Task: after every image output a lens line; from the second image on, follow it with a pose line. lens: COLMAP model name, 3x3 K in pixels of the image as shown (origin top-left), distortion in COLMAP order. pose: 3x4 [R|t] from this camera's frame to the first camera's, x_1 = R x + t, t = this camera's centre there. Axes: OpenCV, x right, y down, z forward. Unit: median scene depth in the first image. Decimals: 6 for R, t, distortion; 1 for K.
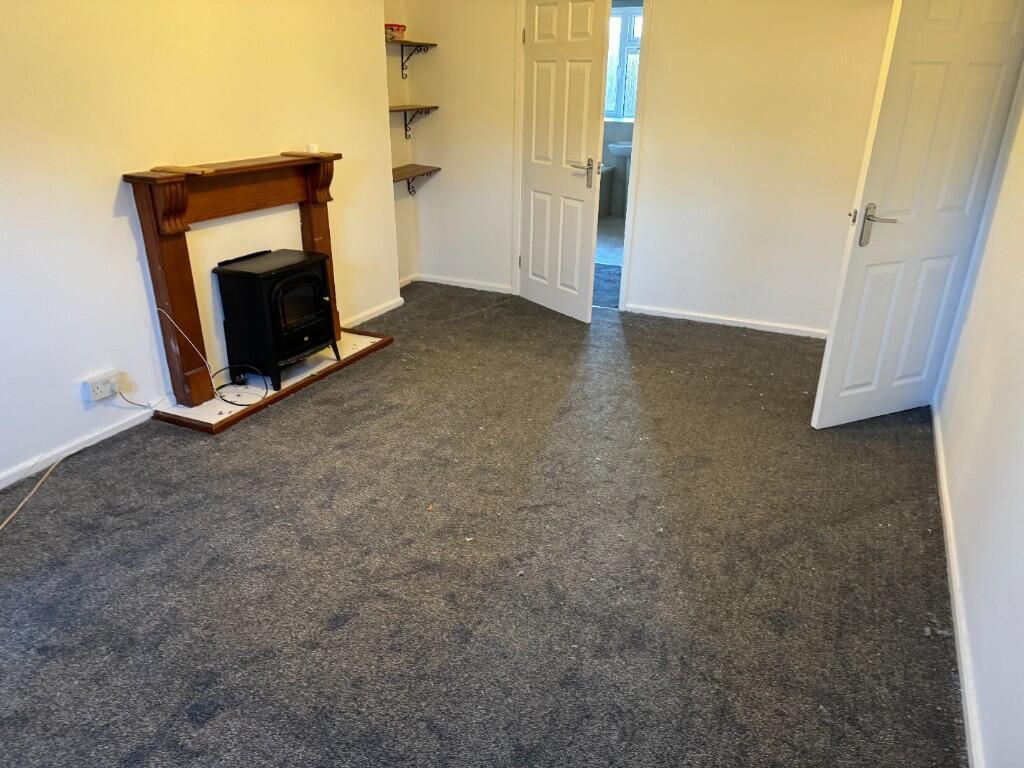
lens RADIAL K [[708.3, 0, 512.0], [0, 708.3, 384.0], [0, 0, 1]] dist [0.076184, -0.099363]
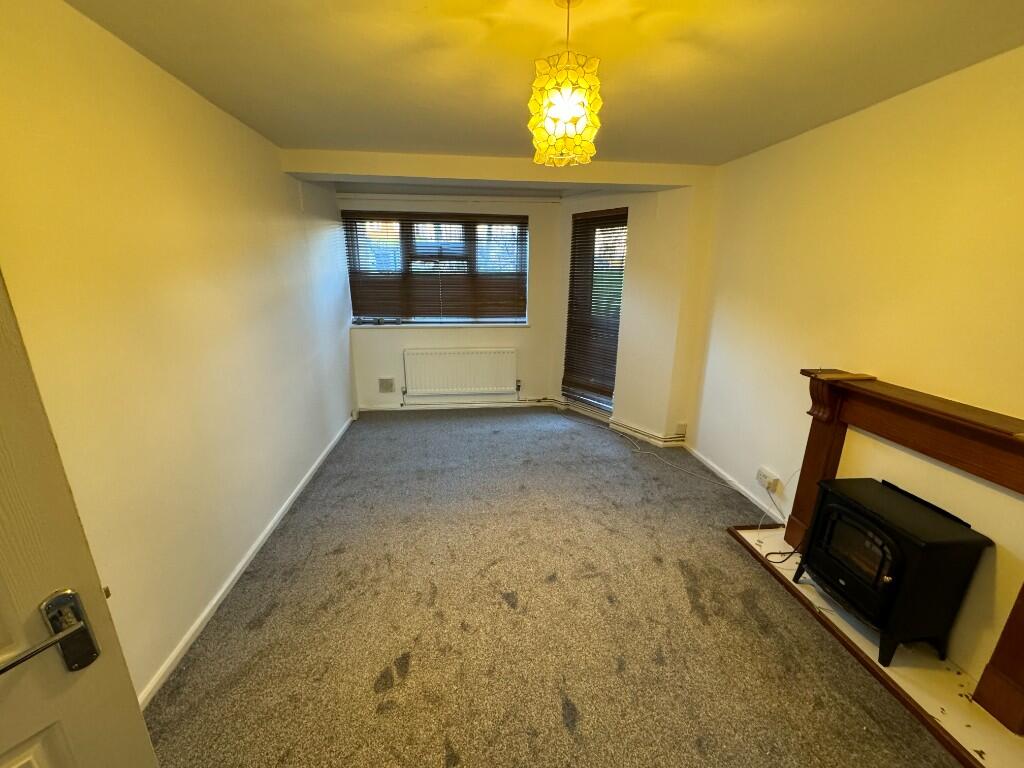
lens RADIAL K [[403.9, 0, 513.1], [0, 403.9, 378.2], [0, 0, 1]] dist [-0.001577, -0.000003]
pose [[-0.840764, 0.125808, -0.526582, 0.342018], [-0.228282, 0.799559, 0.555511, -0.532794], [0.490921, 0.587263, -0.643521, 1.140407]]
